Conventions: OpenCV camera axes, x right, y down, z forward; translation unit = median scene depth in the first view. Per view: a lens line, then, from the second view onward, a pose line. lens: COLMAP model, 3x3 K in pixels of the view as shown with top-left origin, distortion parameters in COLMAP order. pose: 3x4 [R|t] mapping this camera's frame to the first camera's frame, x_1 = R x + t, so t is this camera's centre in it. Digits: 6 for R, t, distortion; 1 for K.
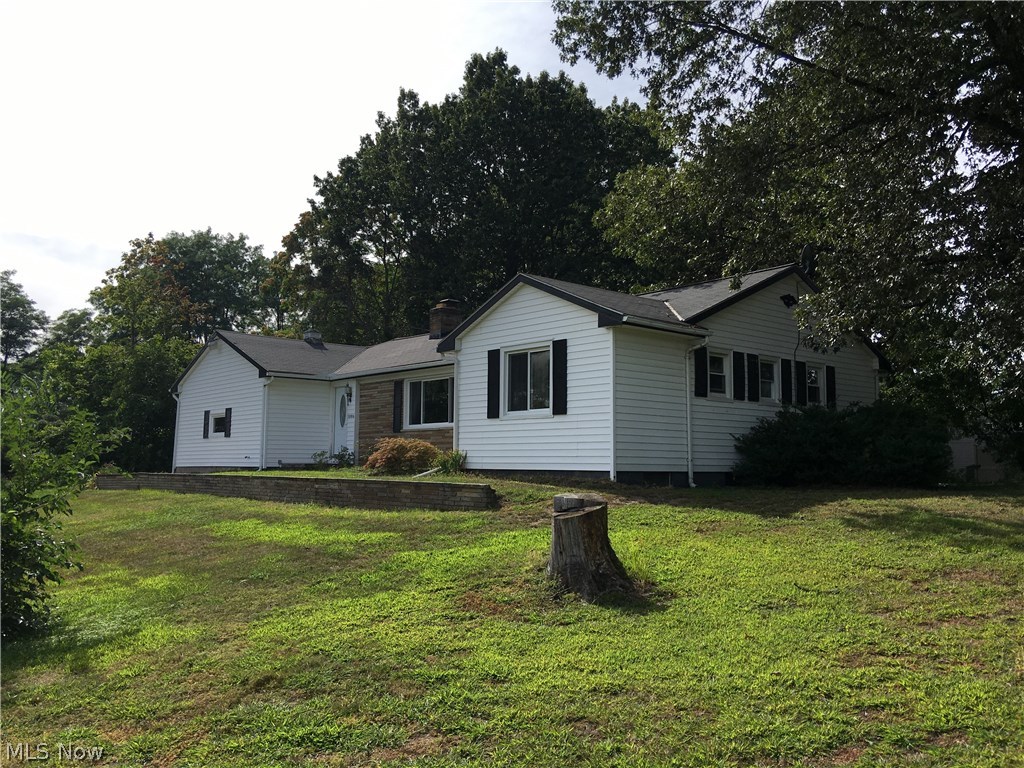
lens RADIAL K [[869.5, 0, 535.2], [0, 869.5, 383.3], [0, 0, 1]] dist [-0.001292, -0.003035]
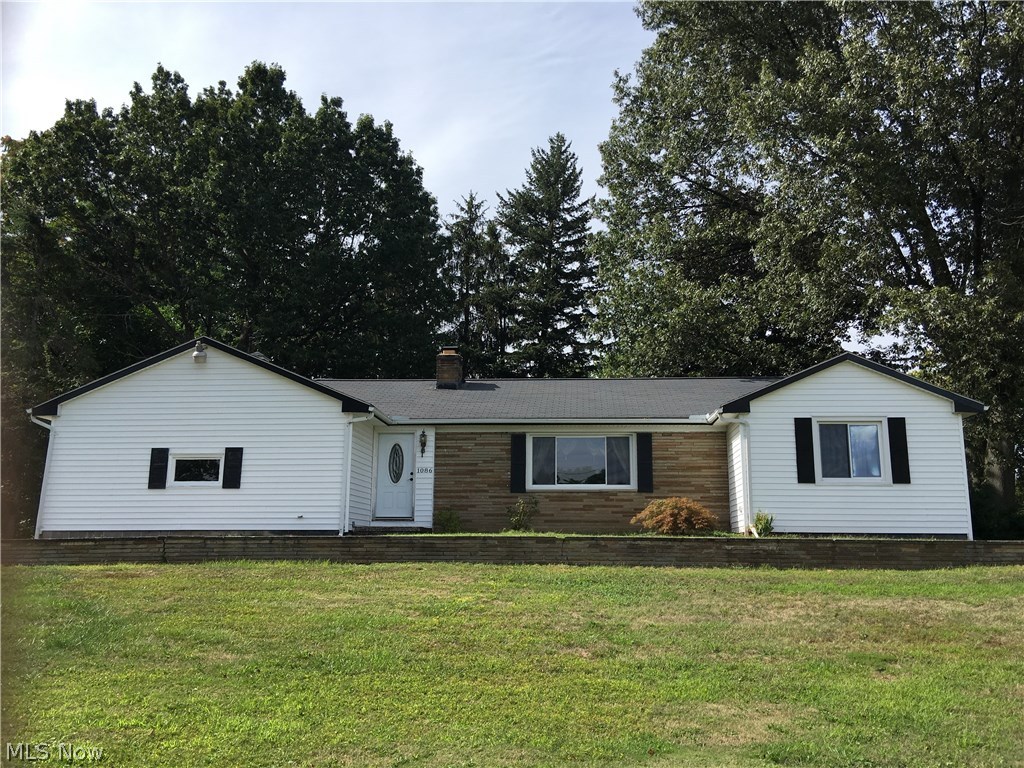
lens RADIAL K [[869.5, 0, 535.2], [0, 869.5, 383.3], [0, 0, 1]] dist [-0.001292, -0.003035]
pose [[0.711193, 0.140409, 0.688832, -0.955483], [-0.068529, 0.989031, -0.130847, 0.075823], [-0.699648, 0.045853, 0.713014, 0.452314]]
